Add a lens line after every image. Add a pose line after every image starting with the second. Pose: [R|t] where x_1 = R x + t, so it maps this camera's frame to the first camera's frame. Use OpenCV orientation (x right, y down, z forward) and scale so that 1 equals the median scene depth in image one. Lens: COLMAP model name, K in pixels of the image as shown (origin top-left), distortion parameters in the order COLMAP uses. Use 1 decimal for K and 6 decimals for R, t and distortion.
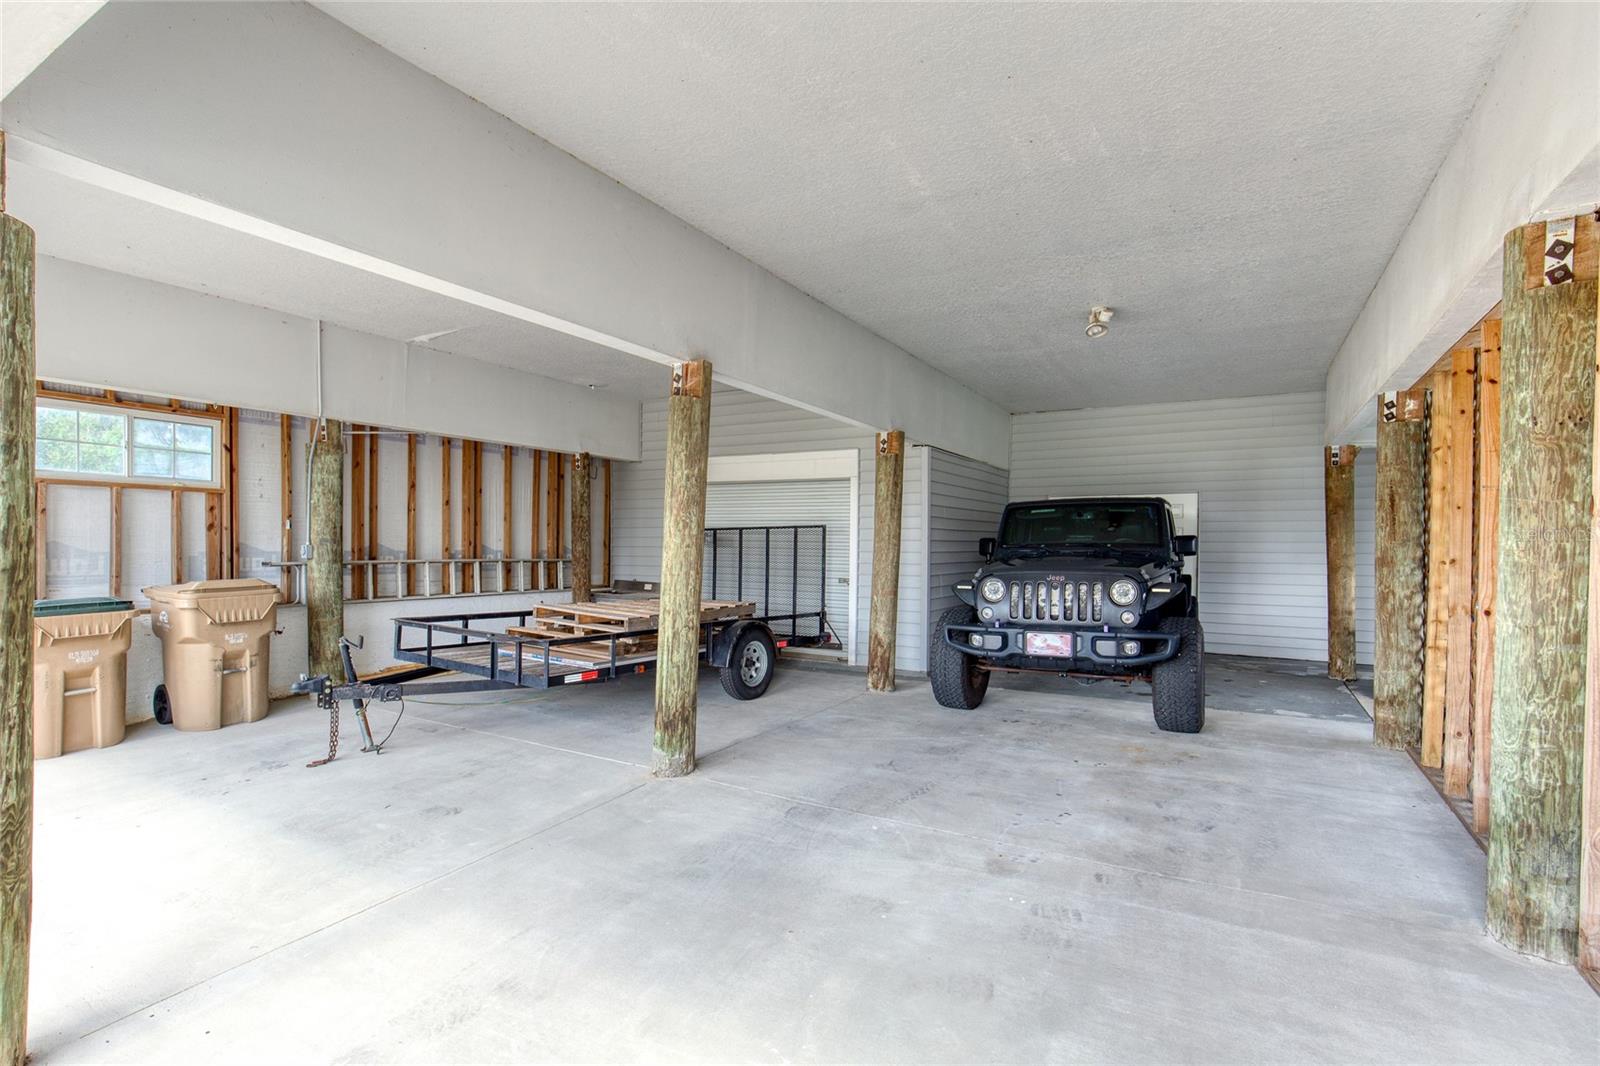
lens RADIAL K [[733.1, 0, 807.3], [0, 733.1, 544.0], [0, 0, 1]] dist [-0.011887, 0.002260]
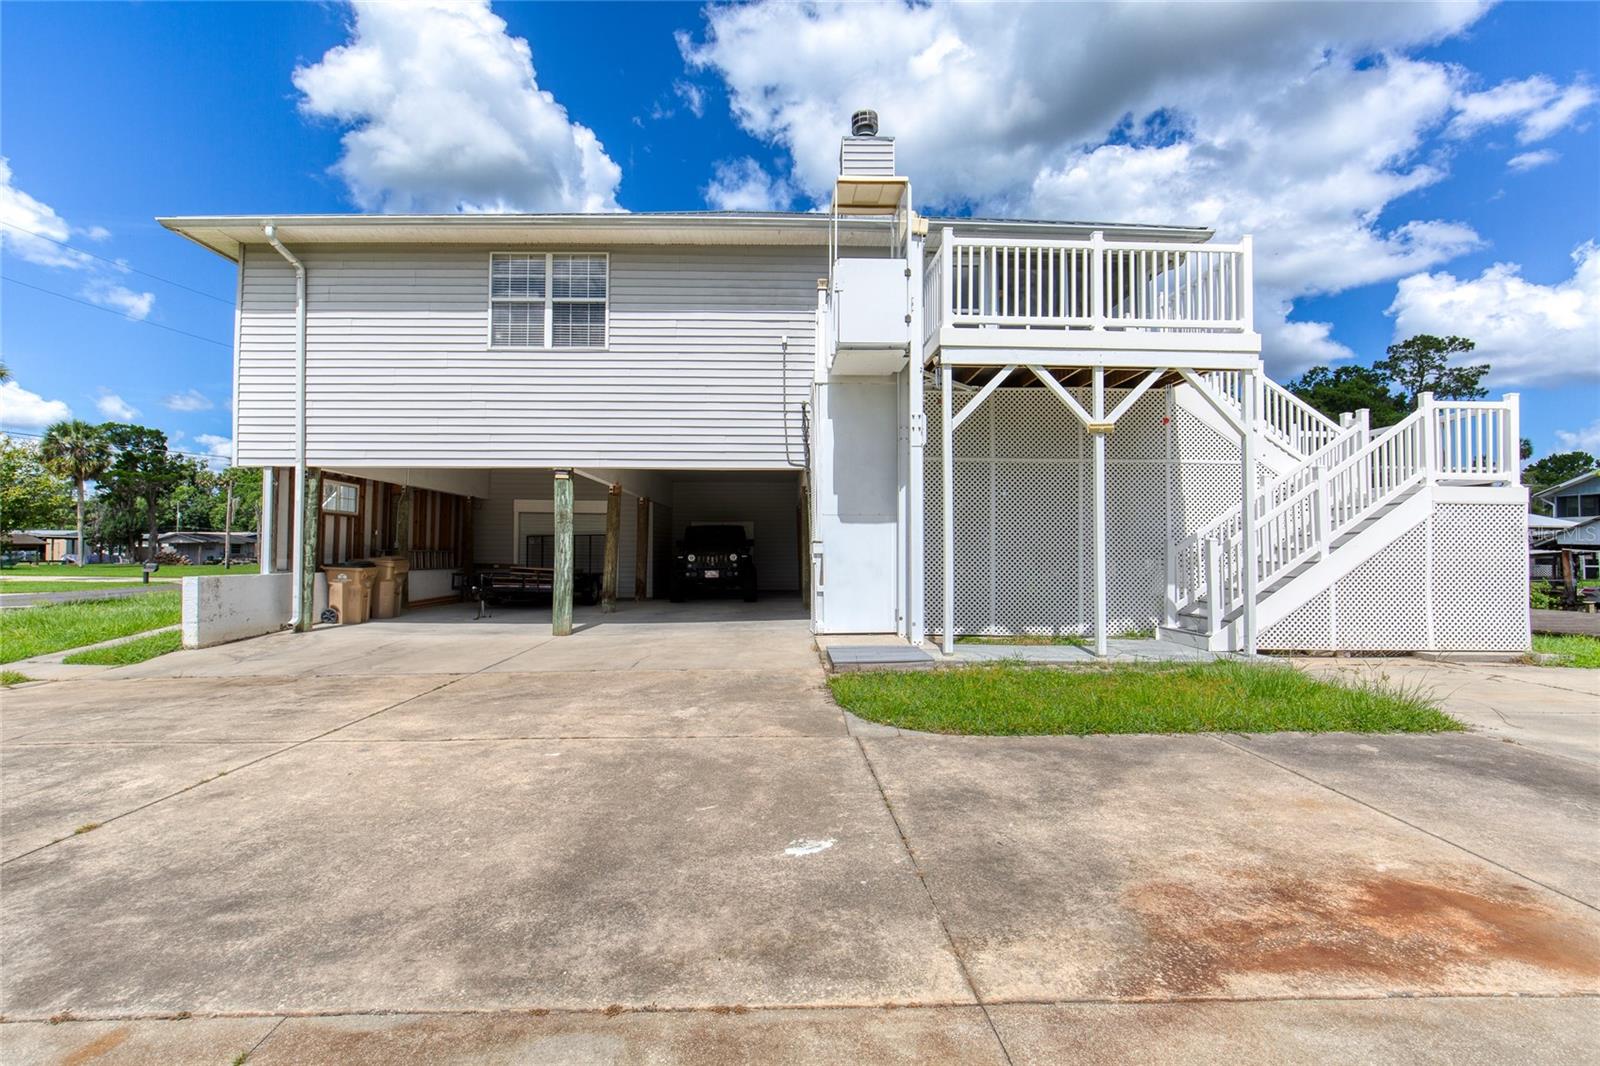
lens RADIAL K [[733.1, 0, 804.7], [0, 733.1, 533.3], [0, 0, 1]] dist [-0.011887, 0.002260]
pose [[0.850350, 0.010268, 0.526117, -0.825639], [0.005473, 0.999583, -0.028354, 0.046176], [-0.526189, 0.026990, 0.849939, -1.577131]]
